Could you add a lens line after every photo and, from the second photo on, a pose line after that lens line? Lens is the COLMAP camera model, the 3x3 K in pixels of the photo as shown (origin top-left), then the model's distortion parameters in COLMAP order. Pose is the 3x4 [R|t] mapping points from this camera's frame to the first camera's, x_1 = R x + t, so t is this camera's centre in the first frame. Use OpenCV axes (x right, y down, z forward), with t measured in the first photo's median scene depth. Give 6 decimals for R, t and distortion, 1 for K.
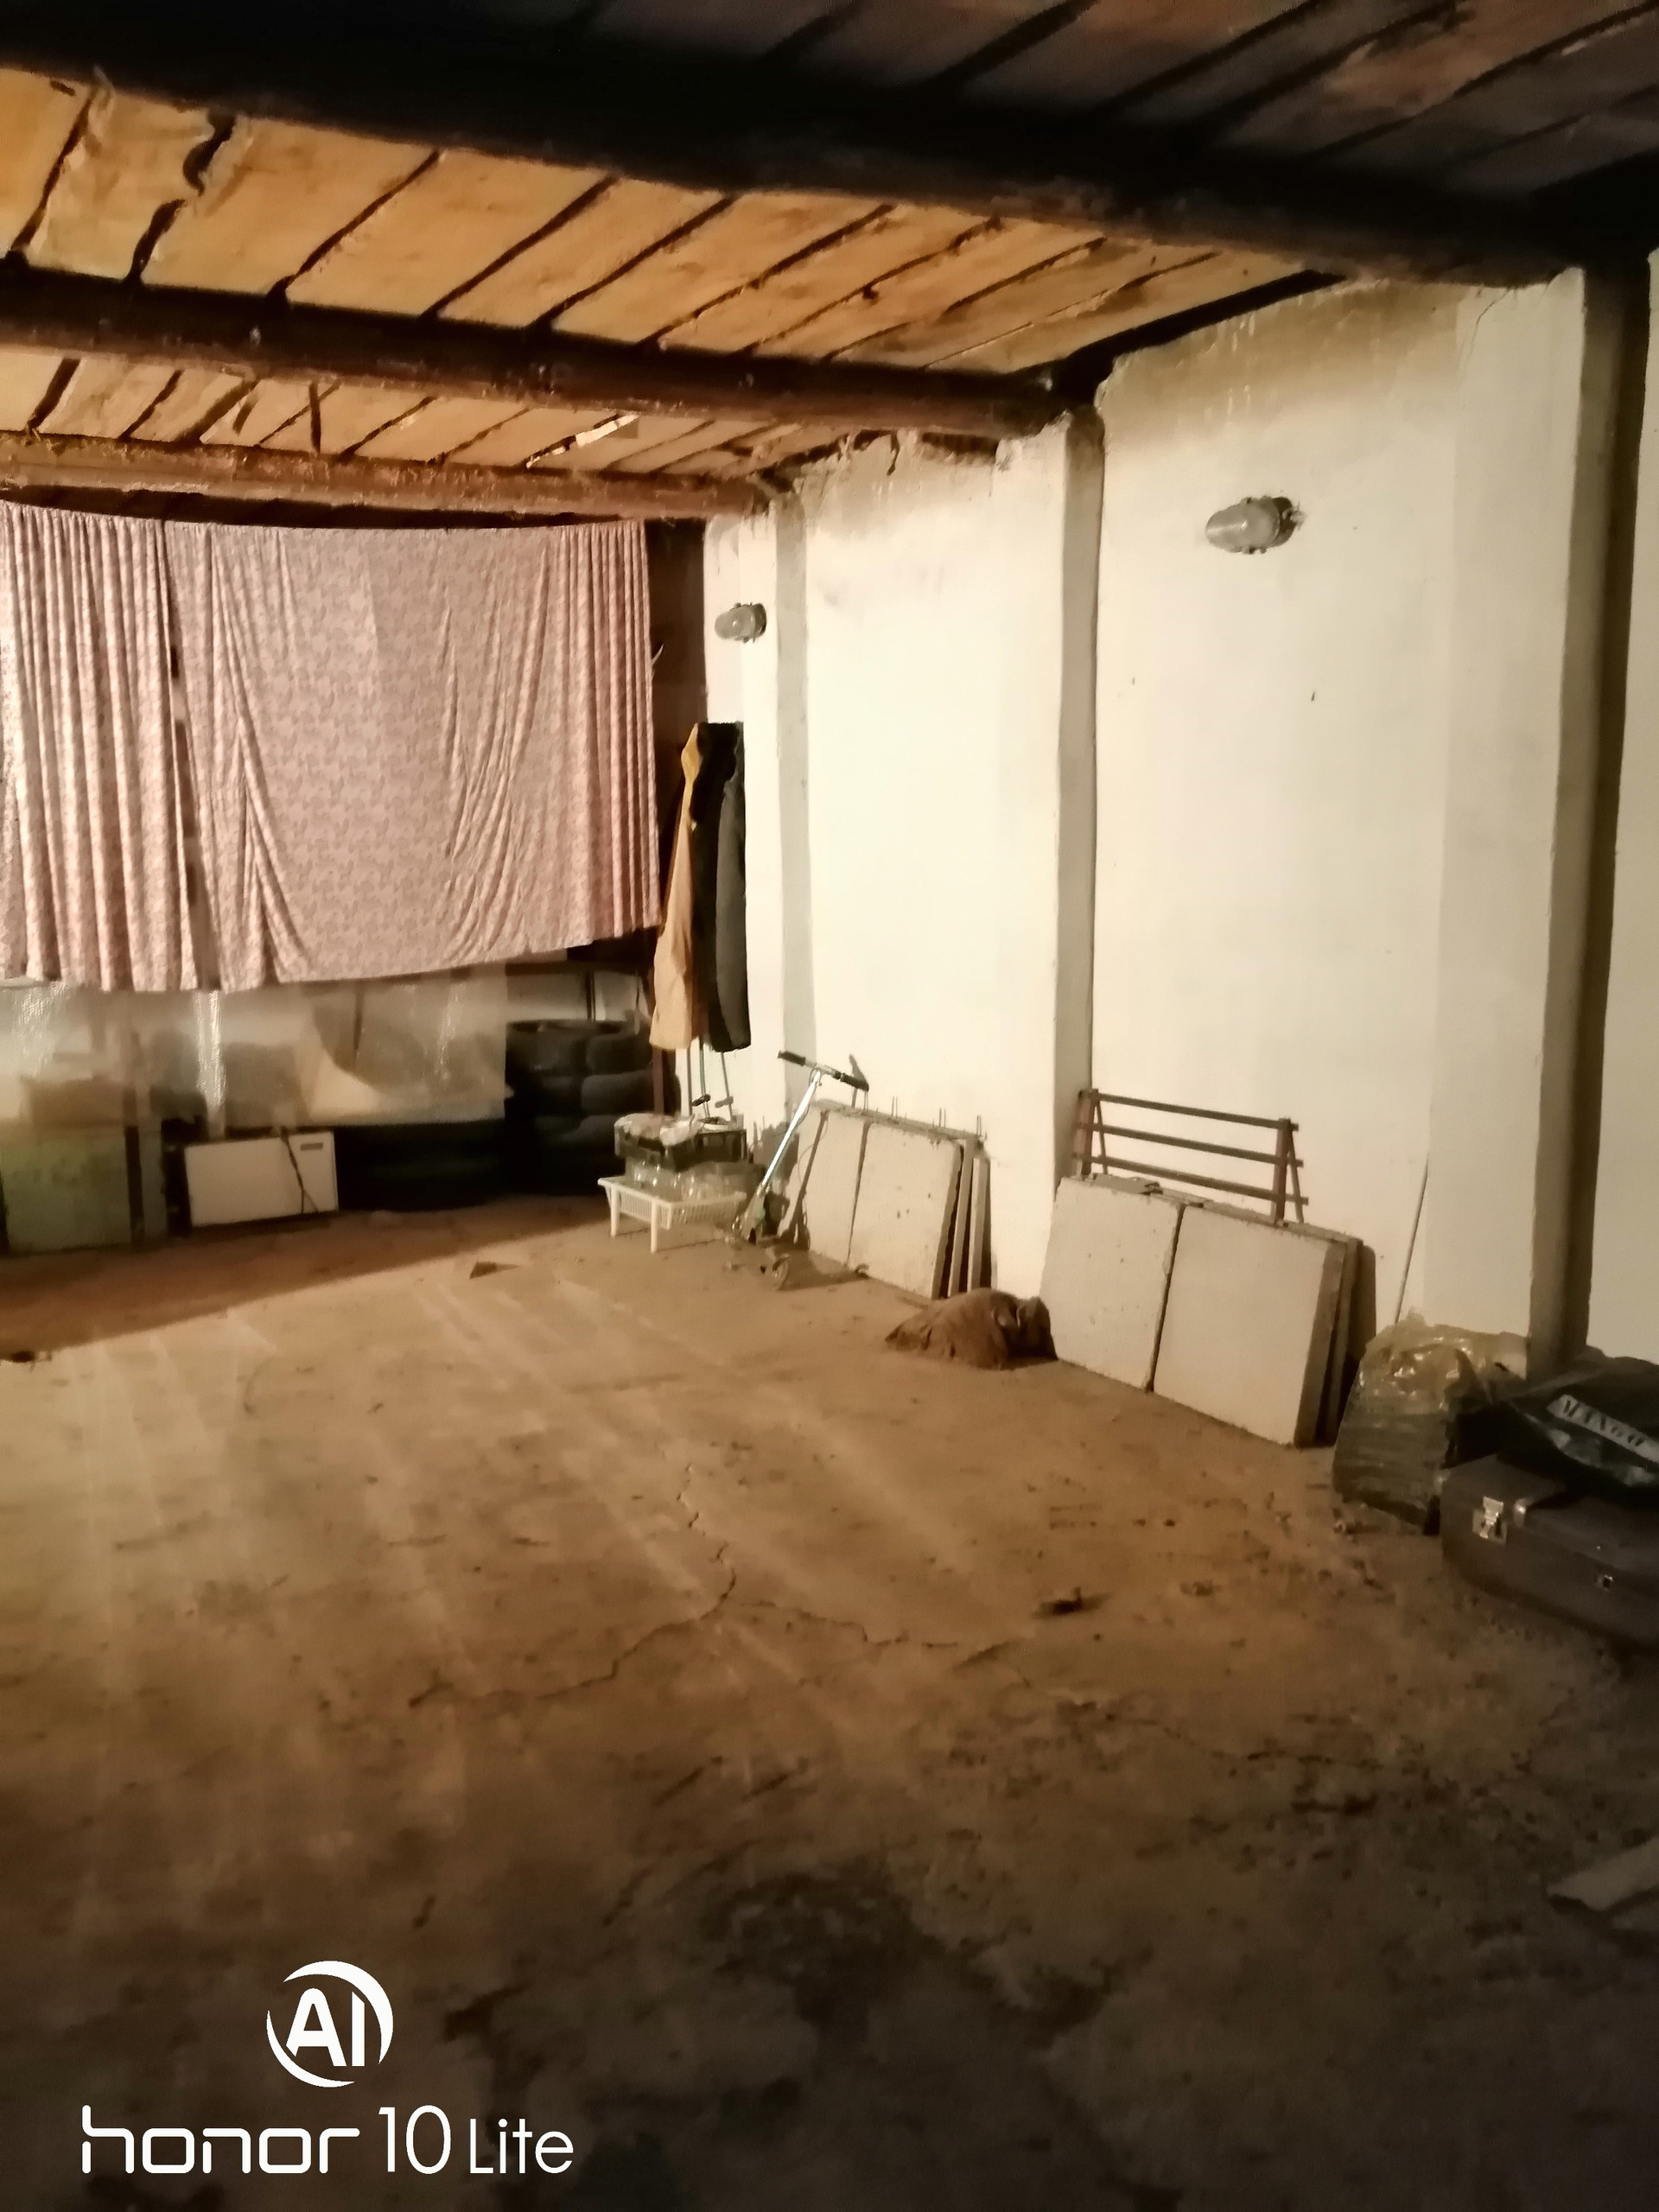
lens RADIAL K [[1814.5, 0, 813.1], [0, 1814.5, 1161.2], [0, 0, 1]] dist [0.089361, -0.150980]
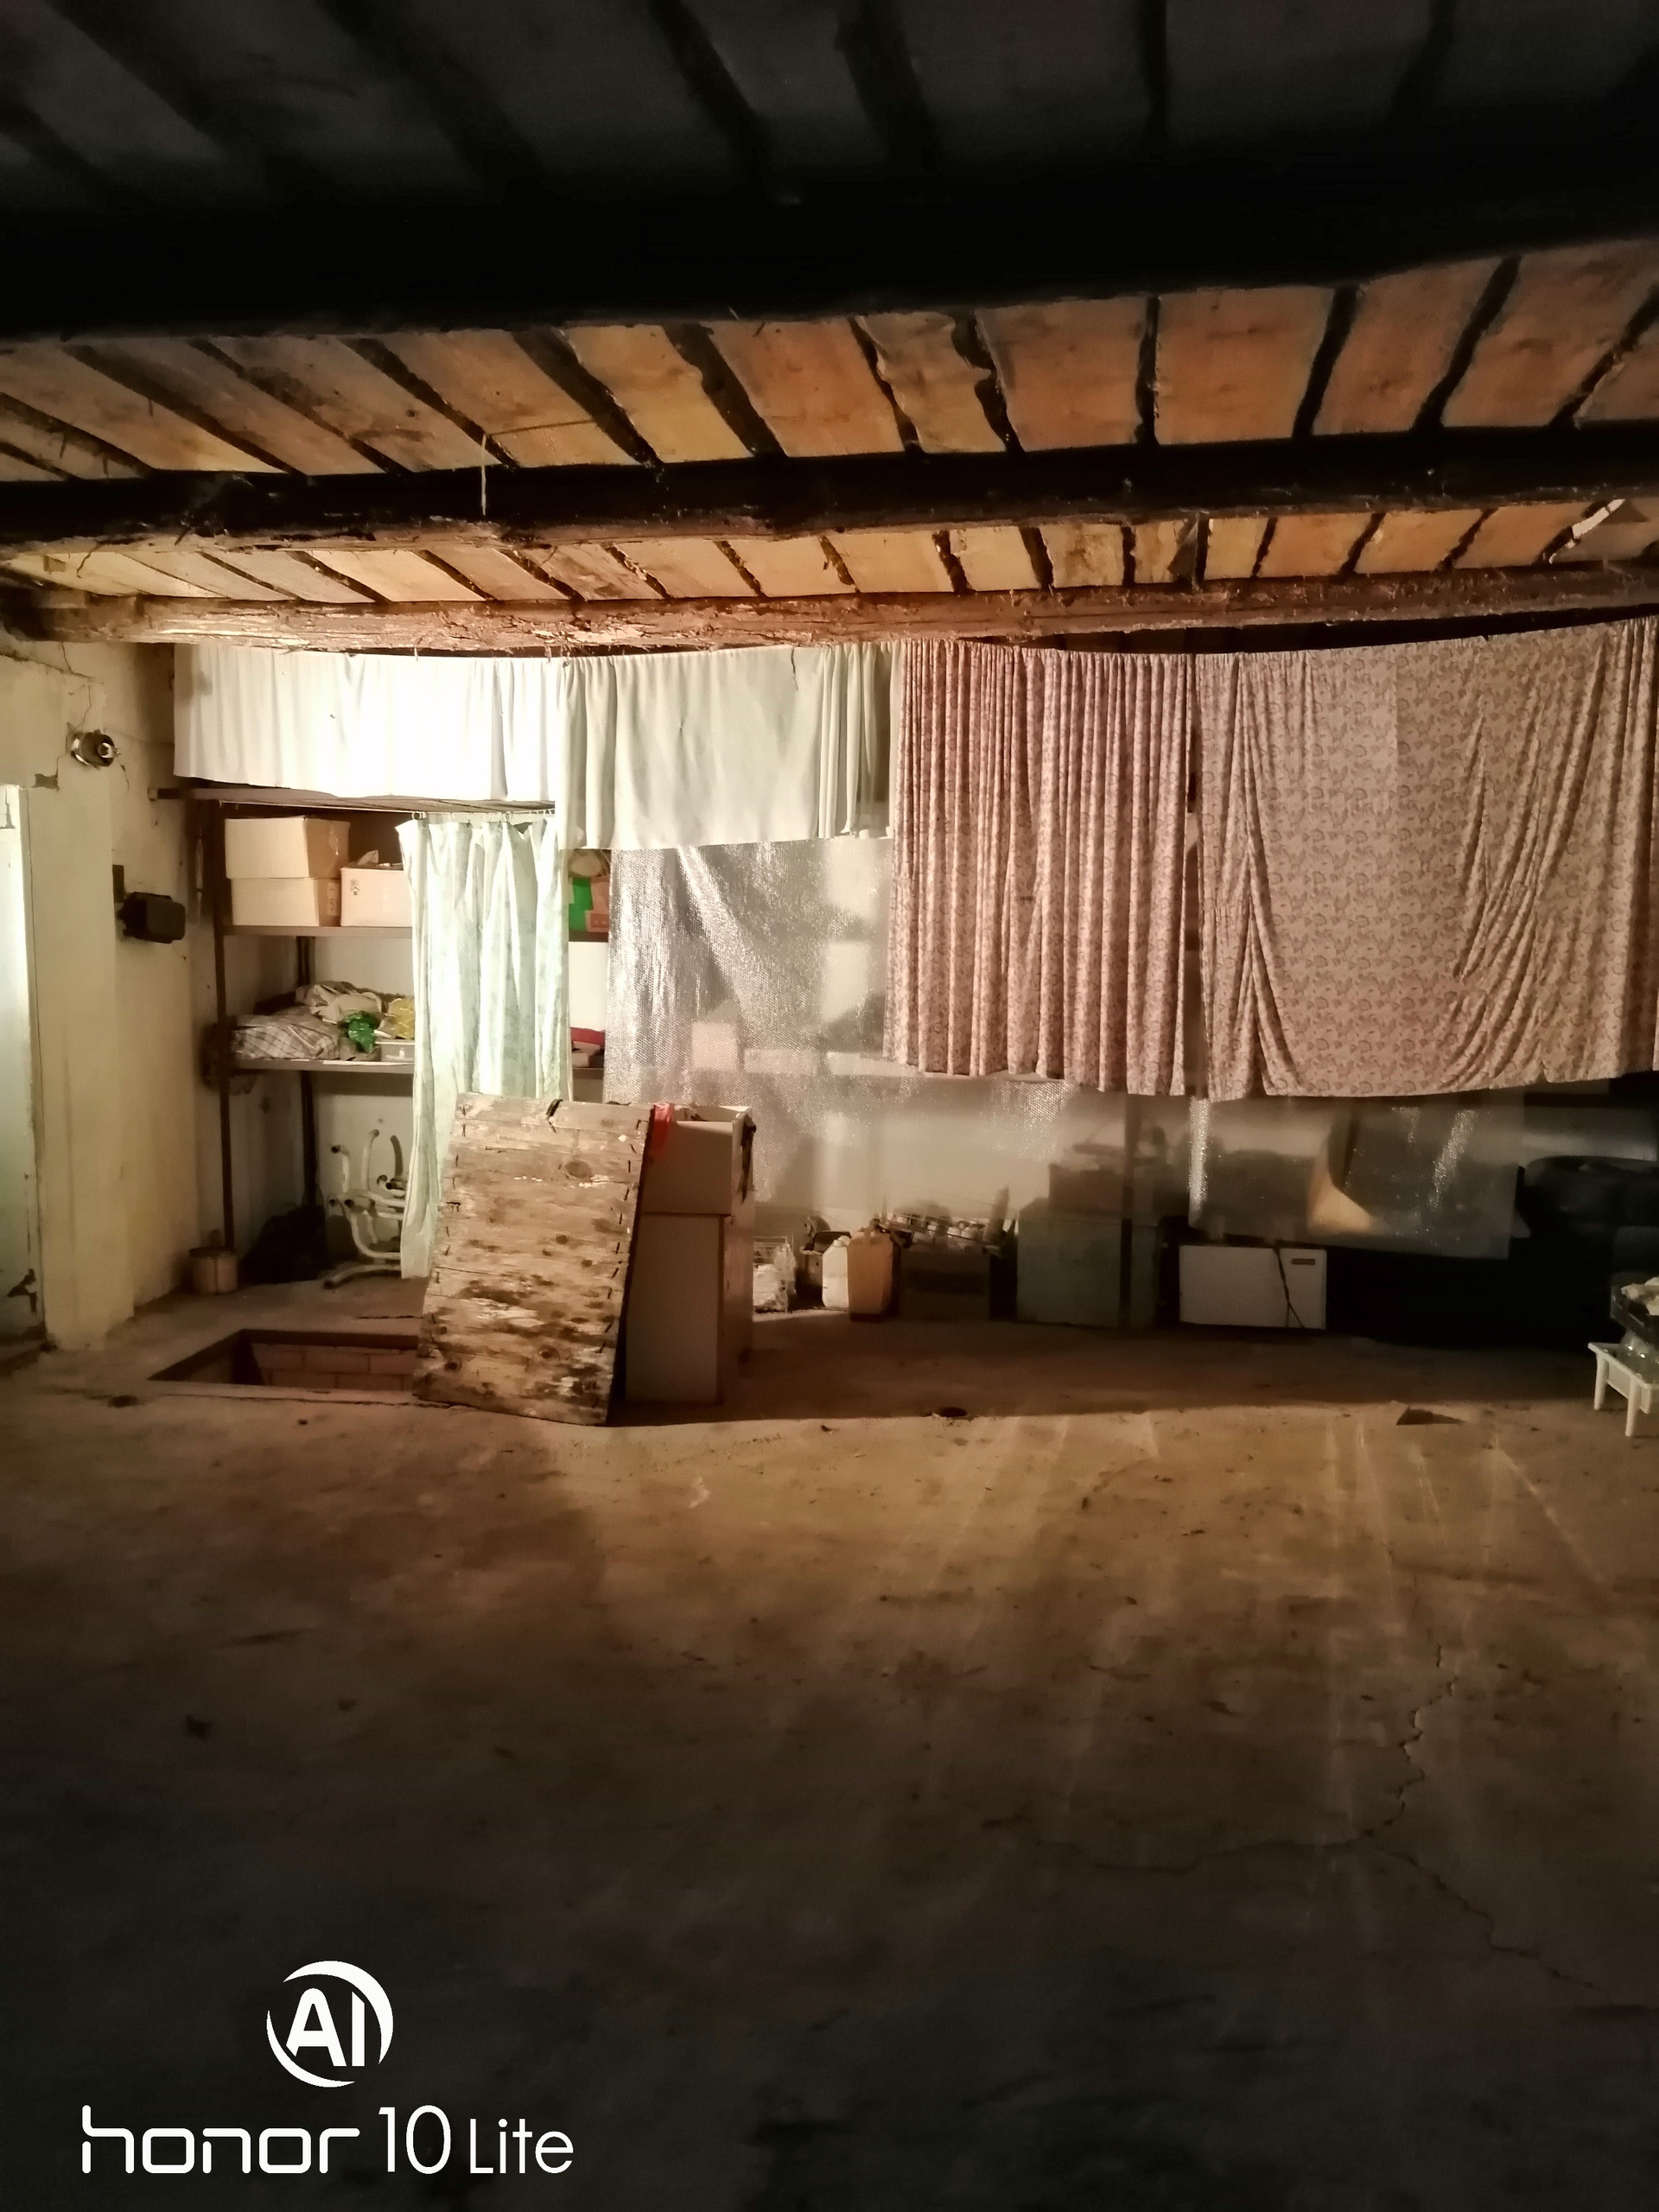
lens RADIAL K [[1814.5, 0, 813.1], [0, 1814.5, 1161.2], [0, 0, 1]] dist [0.089361, -0.150980]
pose [[0.765070, 0.101113, -0.635960, 0.164884], [-0.135087, 0.990821, -0.004978, -0.024002], [0.629619, 0.089719, 0.771706, 0.073444]]
